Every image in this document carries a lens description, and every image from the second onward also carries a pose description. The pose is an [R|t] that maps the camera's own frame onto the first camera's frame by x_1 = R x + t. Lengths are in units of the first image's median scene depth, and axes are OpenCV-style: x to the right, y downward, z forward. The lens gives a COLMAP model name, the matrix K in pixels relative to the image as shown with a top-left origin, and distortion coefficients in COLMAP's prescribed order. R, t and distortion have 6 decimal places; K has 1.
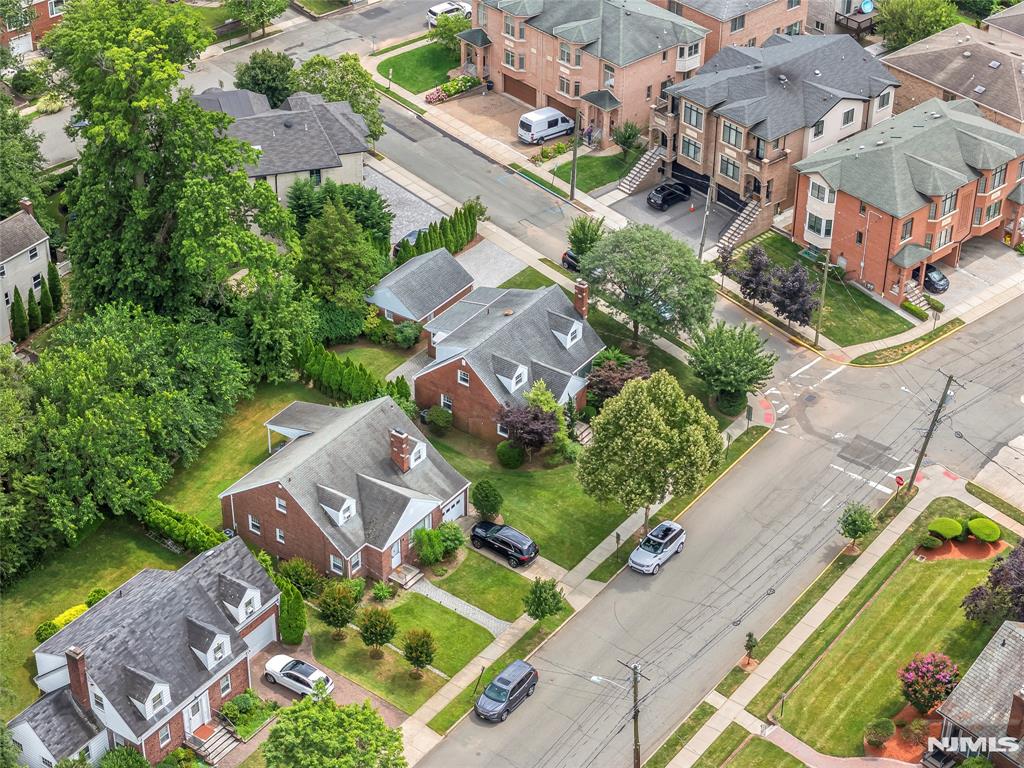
lens RADIAL K [[2063.7, 0, 512.0], [0, 2063.7, 384.0], [0, 0, 1]] dist [-0.194974, 0.416943]
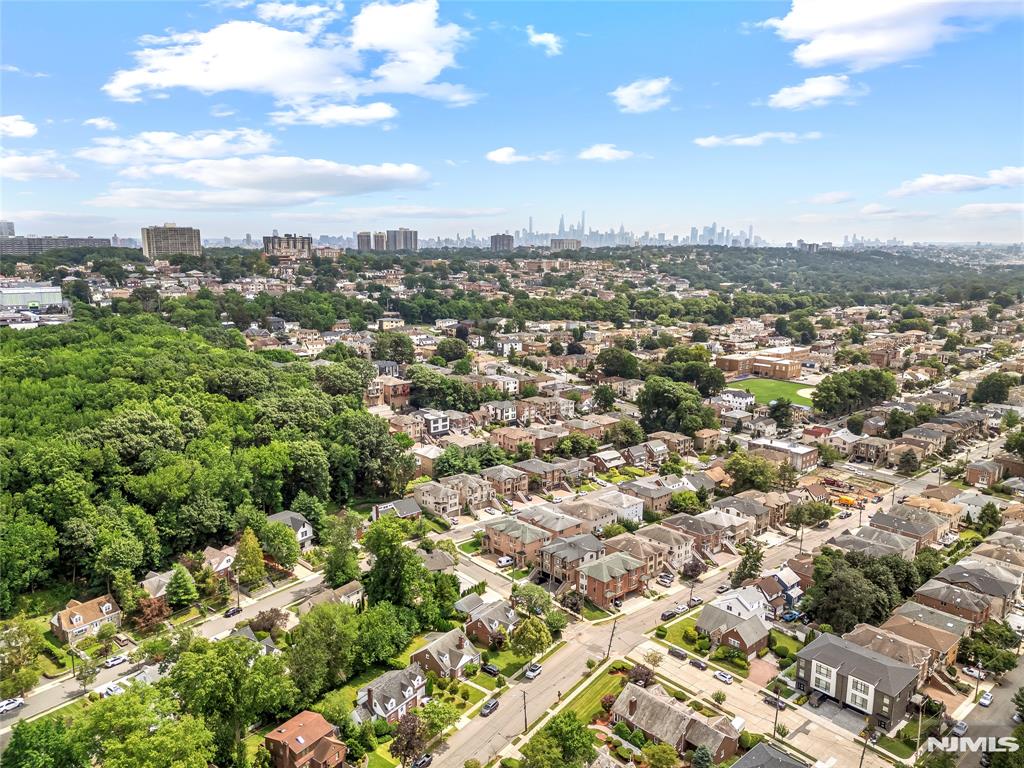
lens RADIAL K [[710.8, 0, 512.0], [0, 710.8, 384.0], [0, 0, 1]] dist [0.001396, 0.000030]
pose [[0.999945, -0.001738, 0.010353, 0.019103], [0.005795, 0.913702, -0.406344, 0.111379], [-0.008753, 0.406382, 0.913661, -0.276368]]
